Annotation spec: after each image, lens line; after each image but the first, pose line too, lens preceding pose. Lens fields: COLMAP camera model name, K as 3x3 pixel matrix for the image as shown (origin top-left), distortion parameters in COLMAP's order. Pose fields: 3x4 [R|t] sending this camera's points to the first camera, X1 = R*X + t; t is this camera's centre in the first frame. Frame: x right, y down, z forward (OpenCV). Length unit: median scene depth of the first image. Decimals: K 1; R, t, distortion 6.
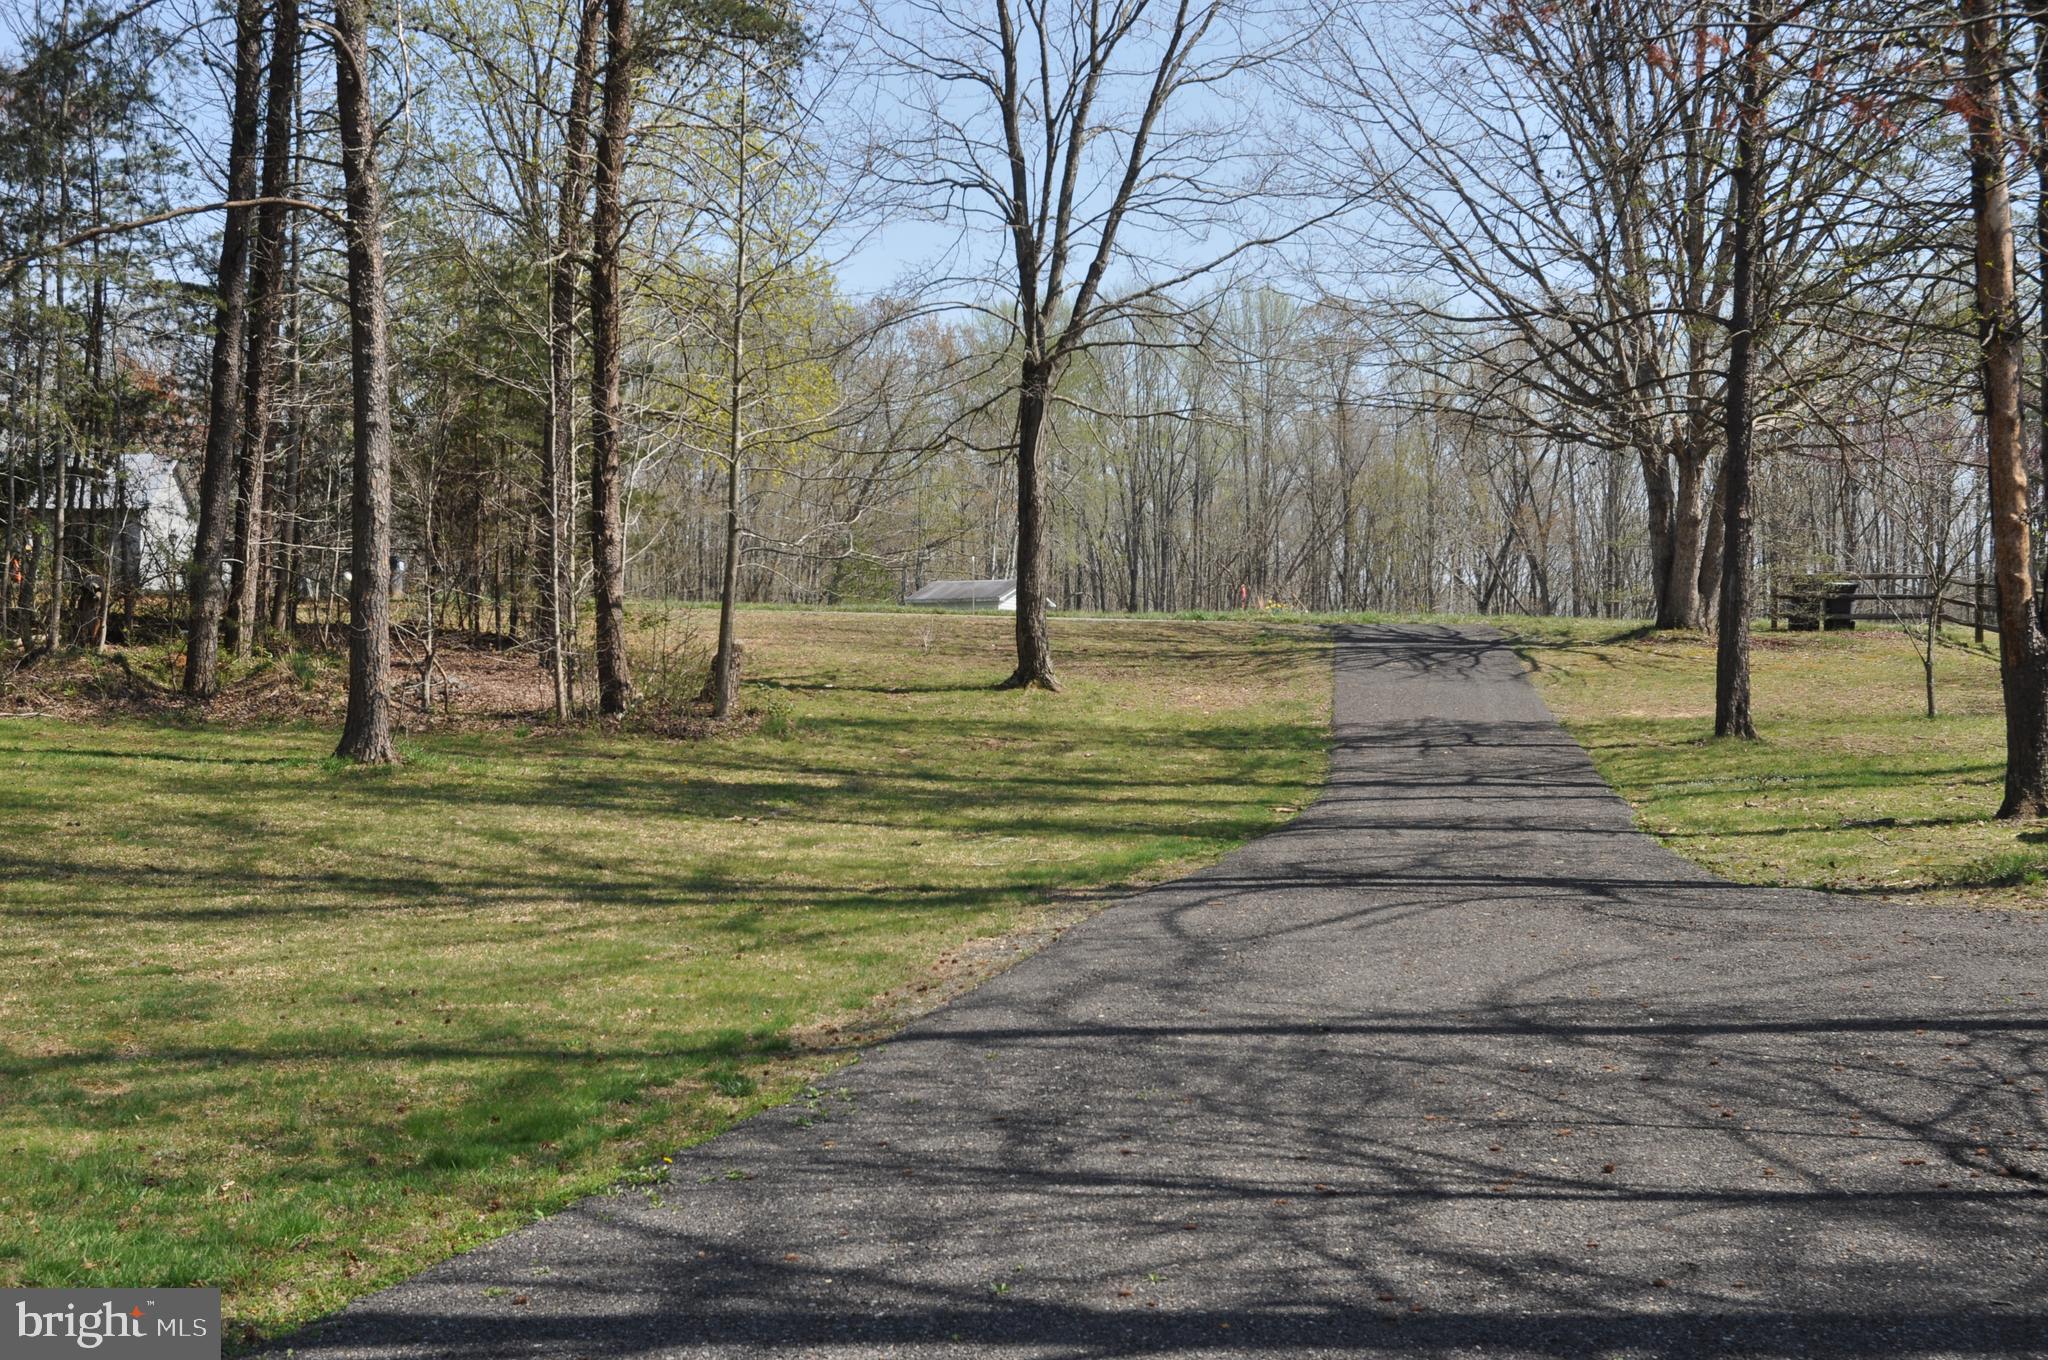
lens RADIAL K [[3227.0, 0, 1024.0], [0, 3227.0, 680.0], [0, 0, 1]] dist [0.127649, -0.028216]
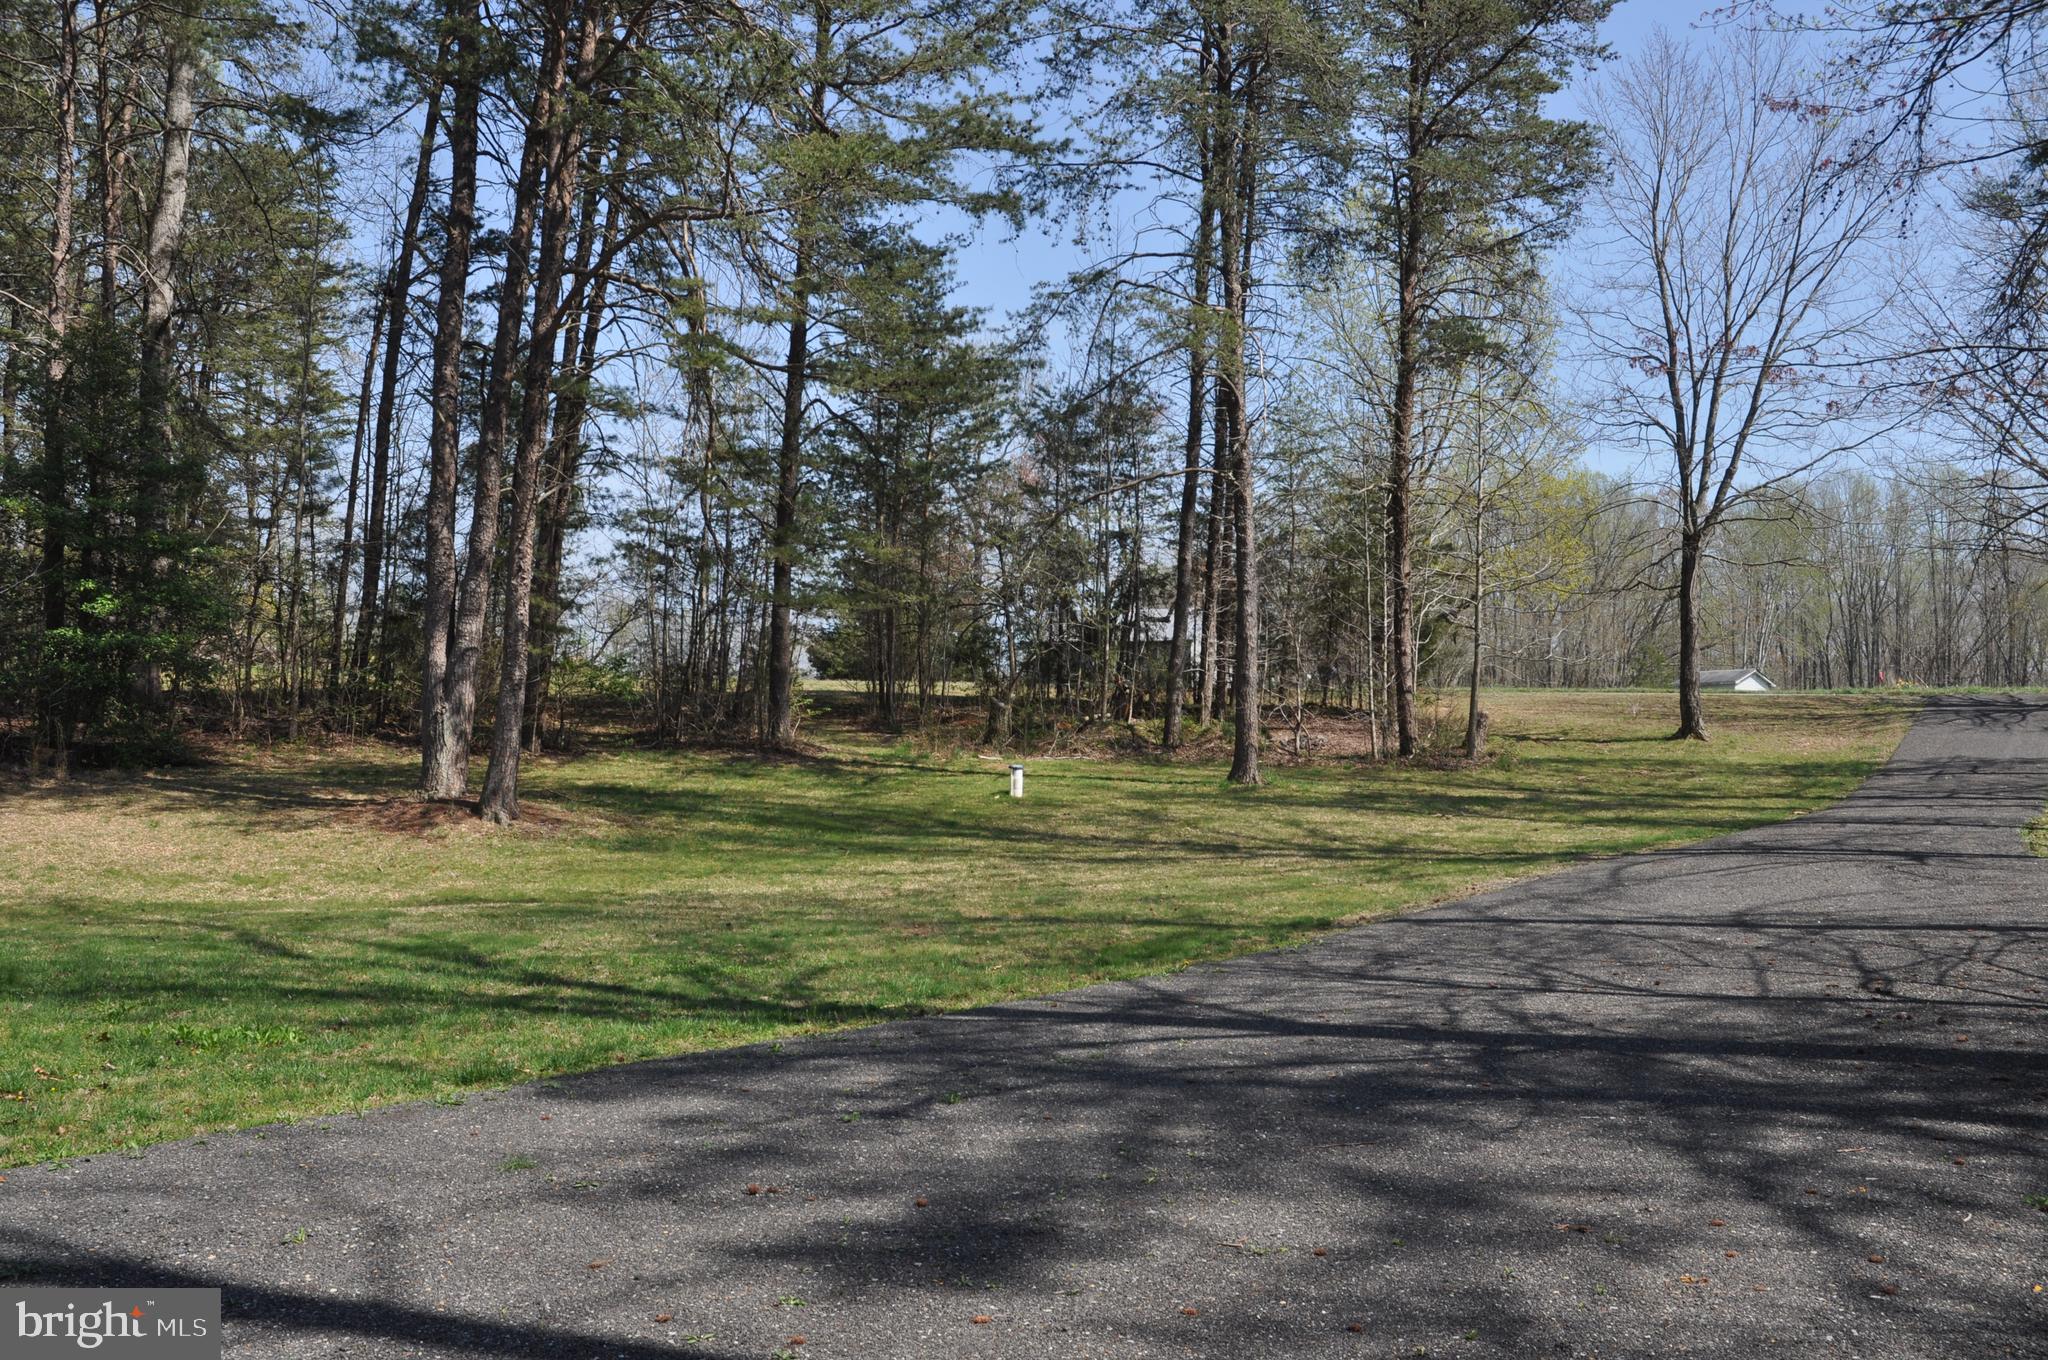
lens RADIAL K [[2173.8, 0, 1024.0], [0, 2173.8, 680.0], [0, 0, 1]] dist [-0.005603, 0.004556]
pose [[0.922114, -0.020006, -0.386400, 0.121251], [0.008700, 0.999482, -0.030987, 0.004077], [0.386819, 0.025212, 0.921811, -0.113636]]
